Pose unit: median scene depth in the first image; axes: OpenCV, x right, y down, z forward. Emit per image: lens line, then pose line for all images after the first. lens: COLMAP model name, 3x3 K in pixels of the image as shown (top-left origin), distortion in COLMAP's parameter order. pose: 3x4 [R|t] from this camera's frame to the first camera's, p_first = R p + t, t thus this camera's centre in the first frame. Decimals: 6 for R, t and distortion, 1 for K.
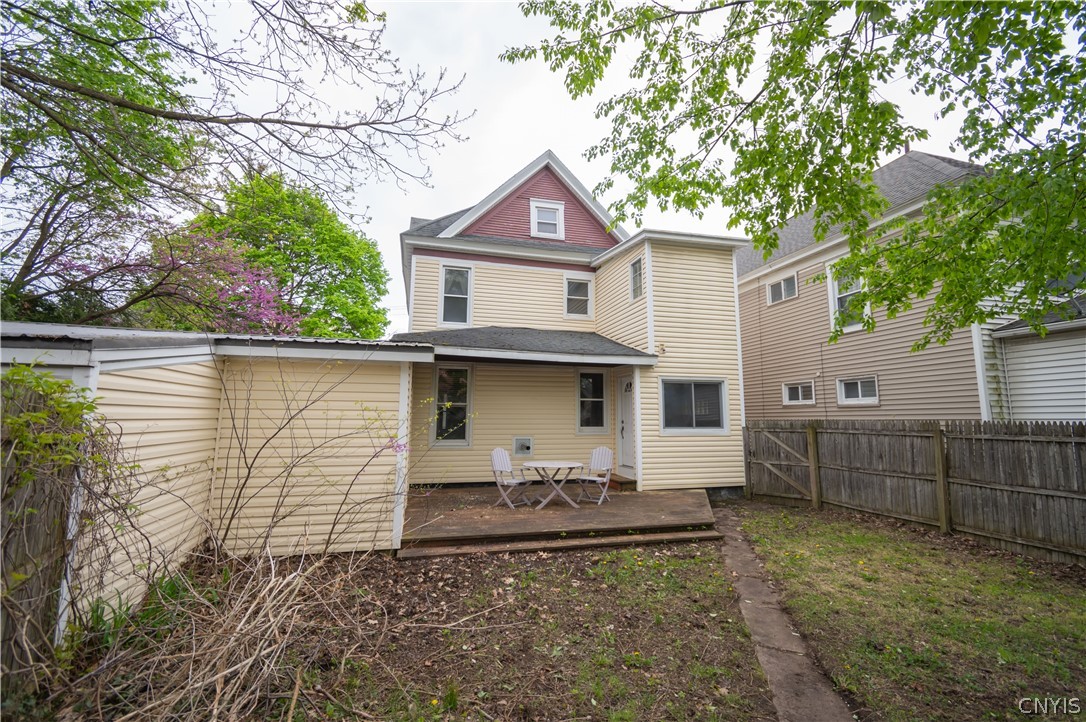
lens RADIAL K [[475.3, 0, 550.6], [0, 475.3, 356.8], [0, 0, 1]] dist [0.014933, -0.008920]
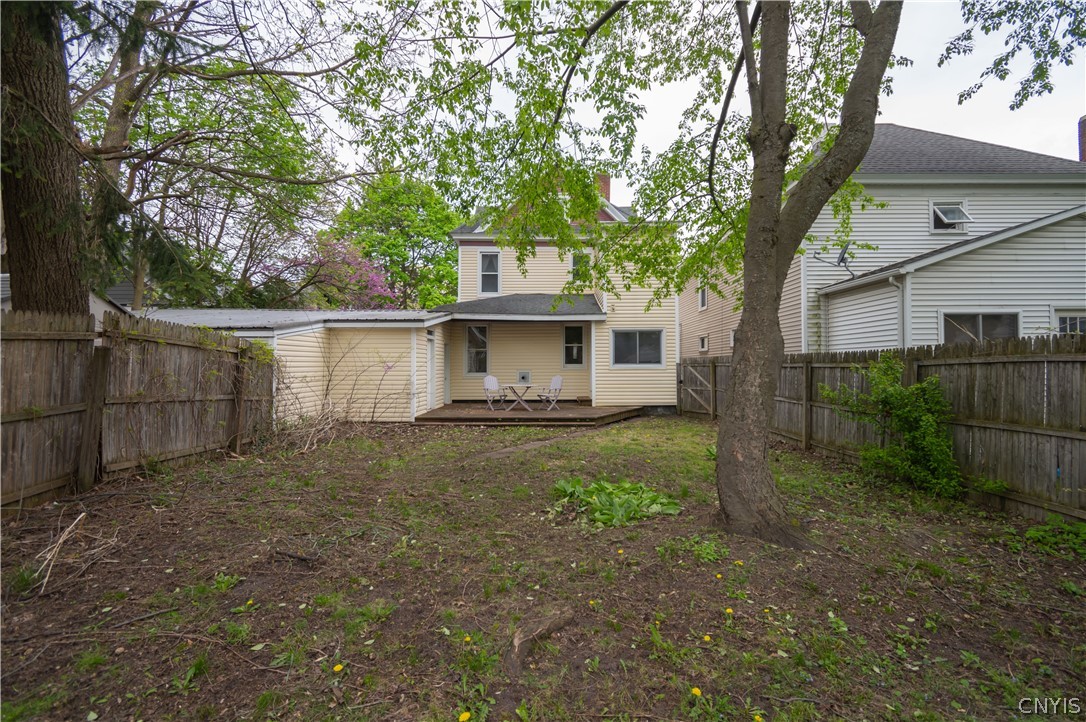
lens RADIAL K [[475.3, 0, 550.6], [0, 475.3, 356.8], [0, 0, 1]] dist [0.014933, -0.008920]
pose [[0.962956, -0.010988, -0.269433, 0.424453], [0.040707, 0.993642, 0.104965, -0.028450], [0.266567, -0.112045, 0.957282, -0.395104]]
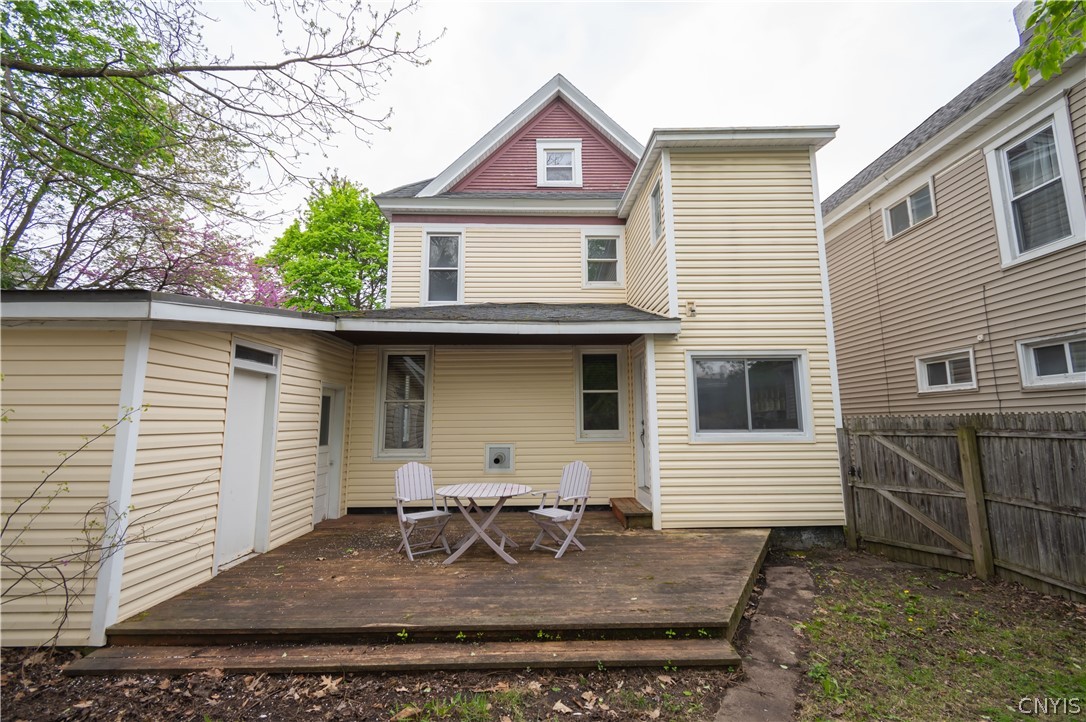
lens RADIAL K [[475.3, 0, 550.6], [0, 475.3, 356.8], [0, 0, 1]] dist [0.014933, -0.008920]
pose [[0.970171, -0.044221, -0.238356, 0.196289], [0.042109, 0.999016, -0.013949, 0.048308], [0.238738, 0.003496, 0.971078, 0.317075]]
